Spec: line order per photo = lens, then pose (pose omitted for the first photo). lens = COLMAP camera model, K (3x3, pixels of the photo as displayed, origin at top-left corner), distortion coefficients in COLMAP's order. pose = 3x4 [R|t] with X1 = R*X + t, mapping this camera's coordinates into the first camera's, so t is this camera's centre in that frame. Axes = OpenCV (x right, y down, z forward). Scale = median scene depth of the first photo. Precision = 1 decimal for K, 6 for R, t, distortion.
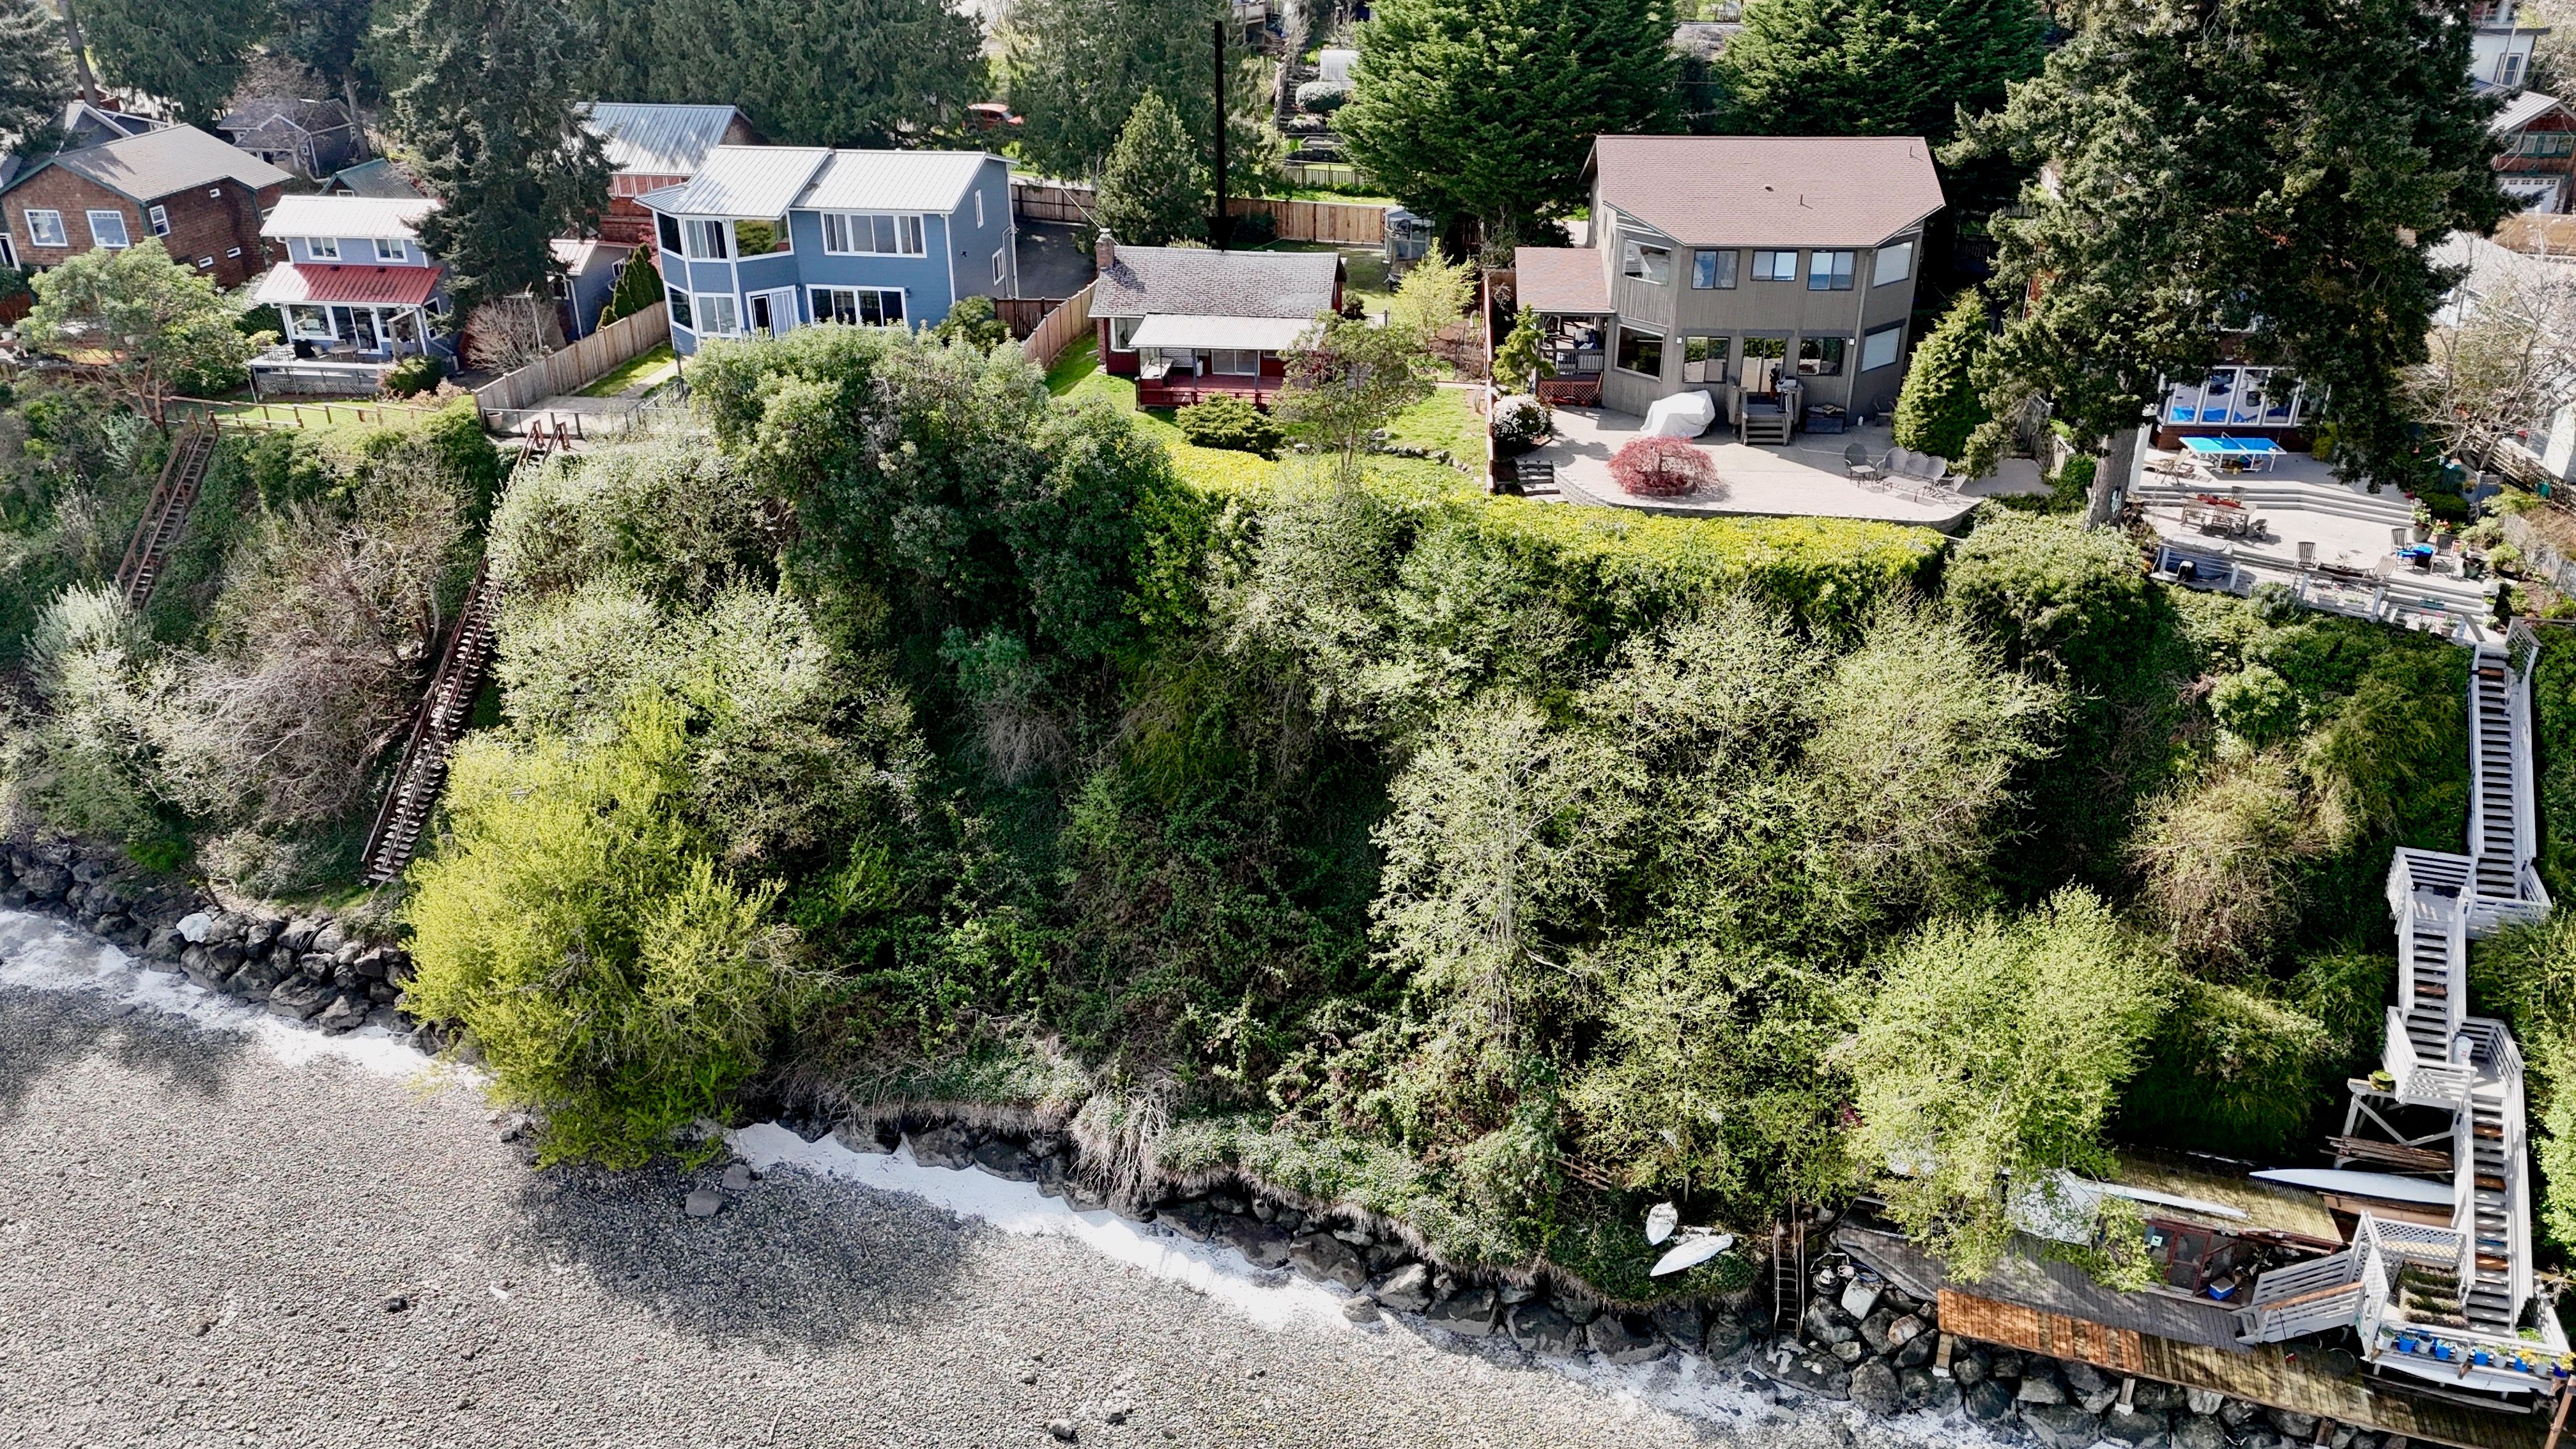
lens RADIAL K [[1776.4, 0, 1288.0], [0, 1776.4, 724.5], [0, 0, 1]] dist [0.059210, -0.001999]
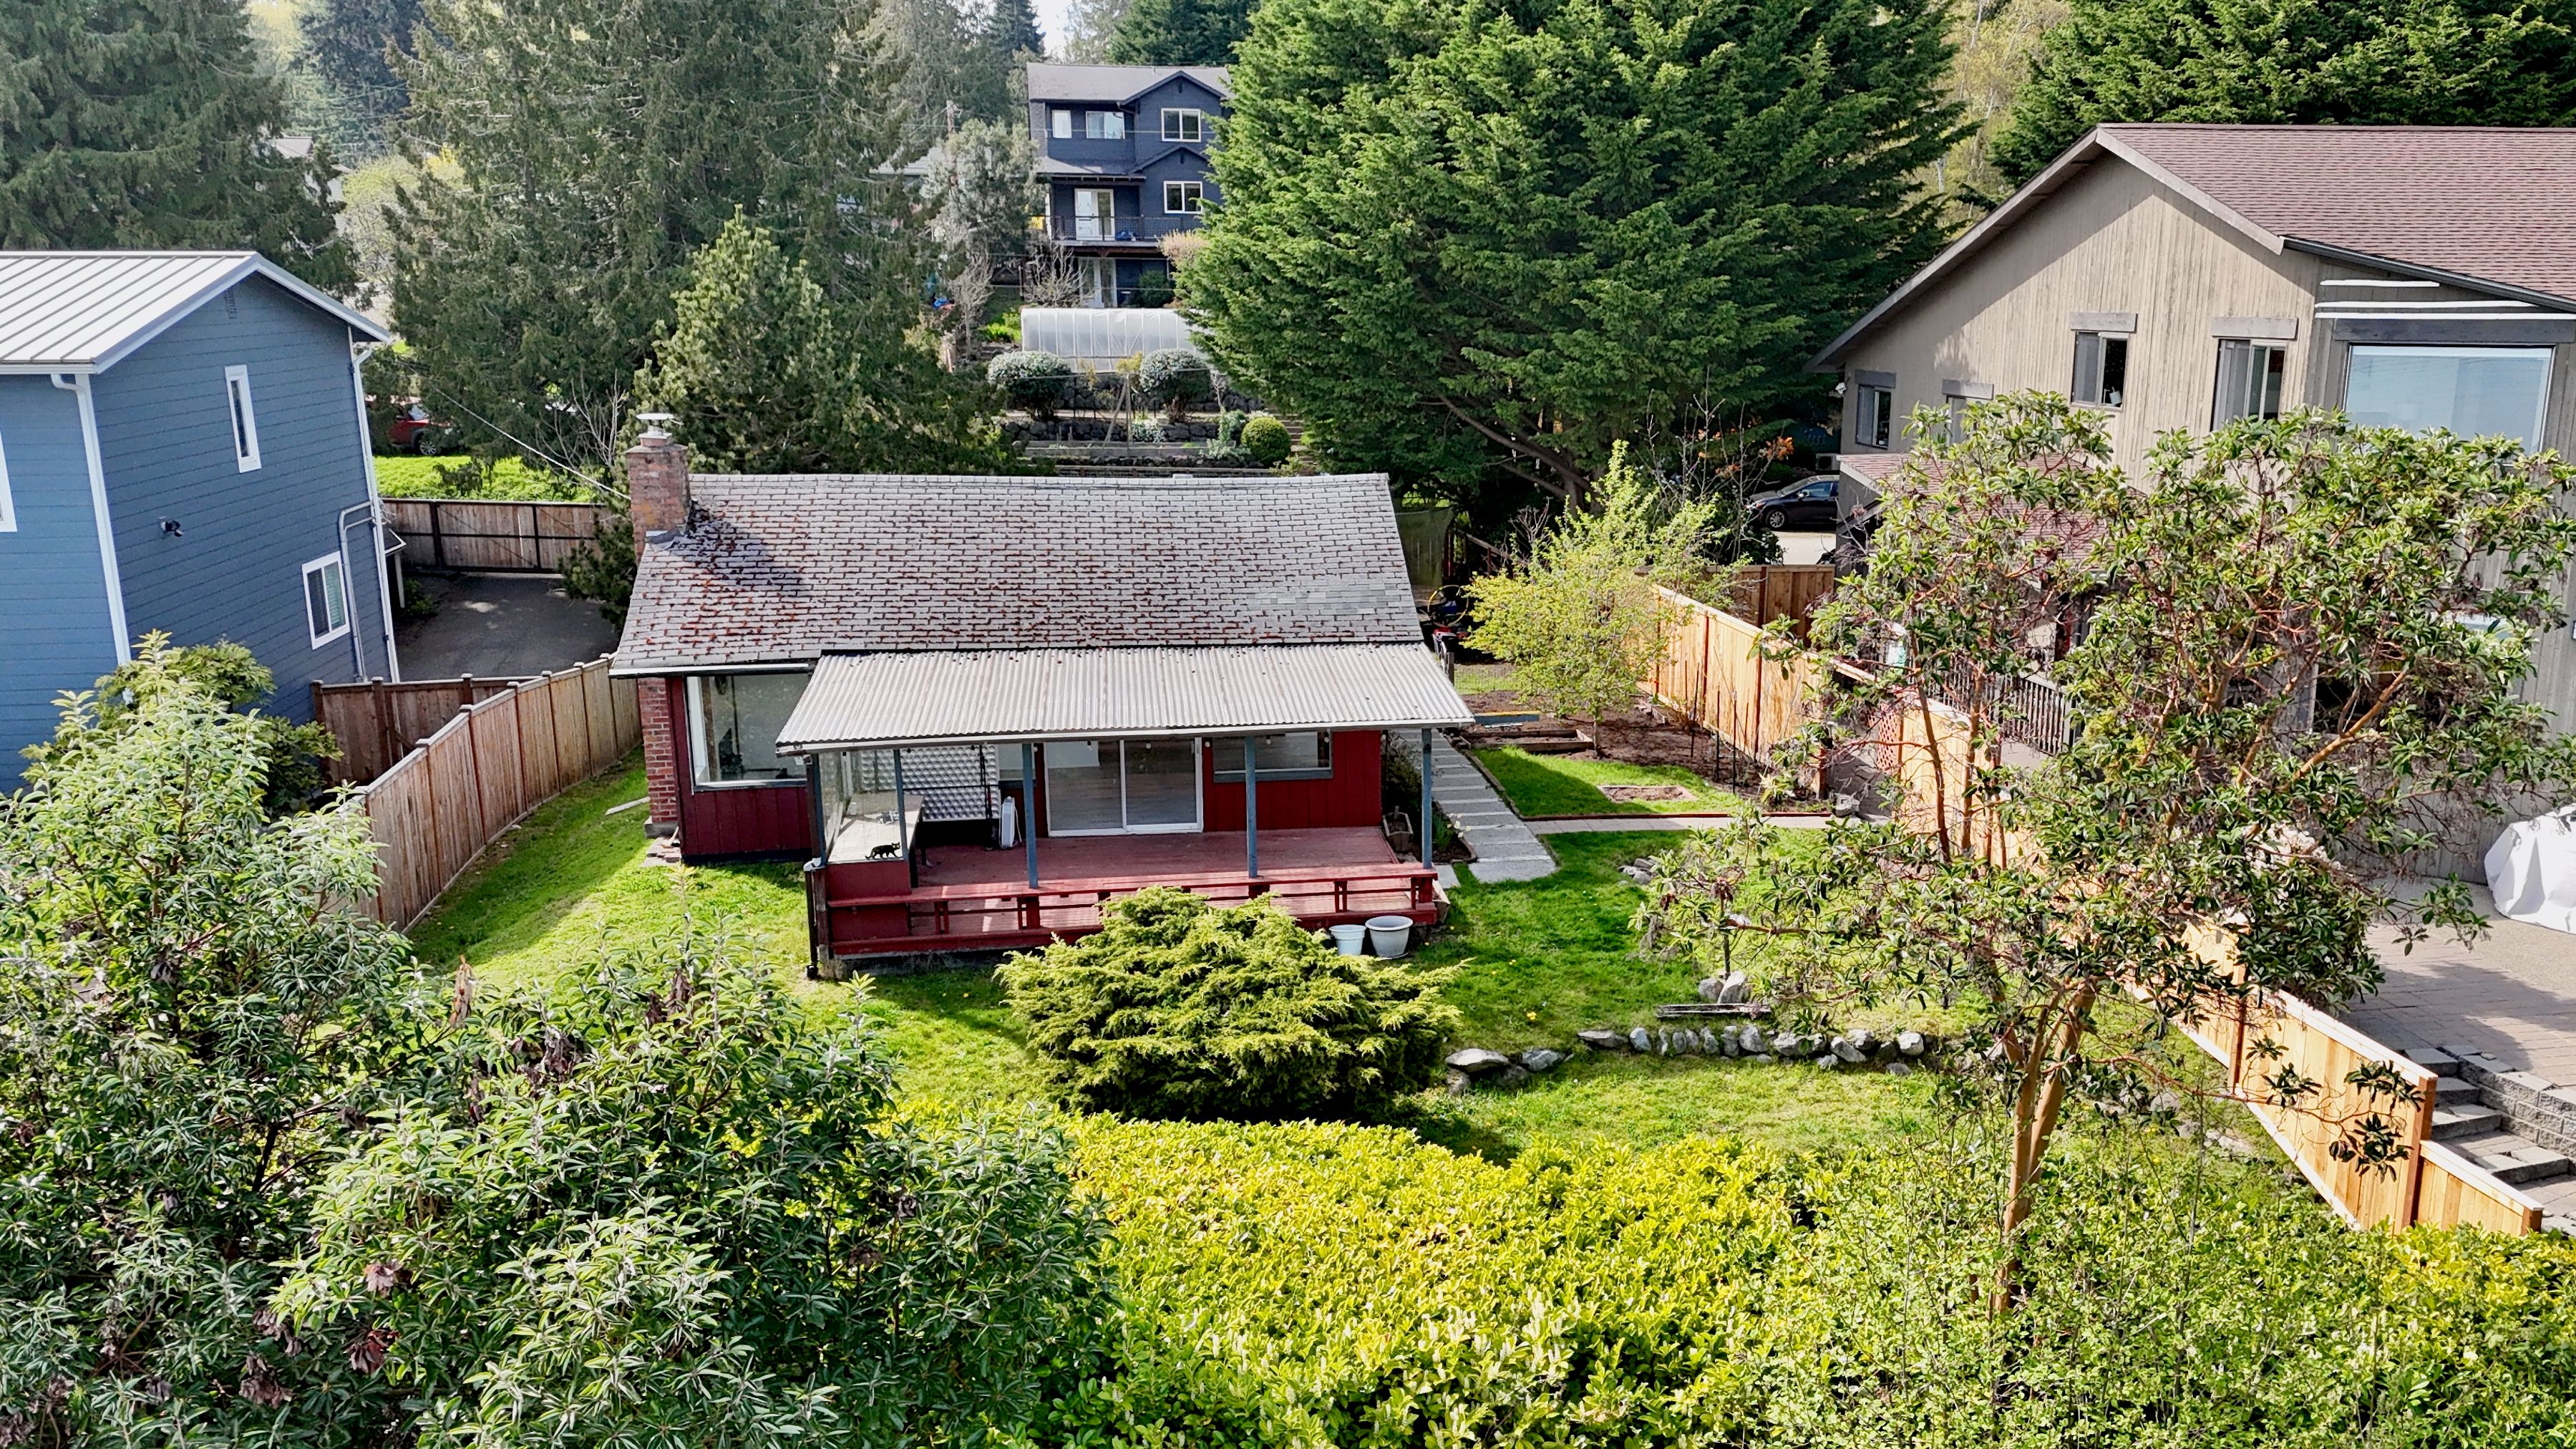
lens RADIAL K [[1928.6, 0, 1381.3], [0, 1928.6, 732.4], [0, 0, 1]] dist [0.052256, -0.000881]
pose [[0.959026, -0.053958, 0.278131, -0.081988], [0.123741, 0.962887, -0.239870, -0.131167], [-0.254866, 0.264458, 0.930111, 0.693263]]
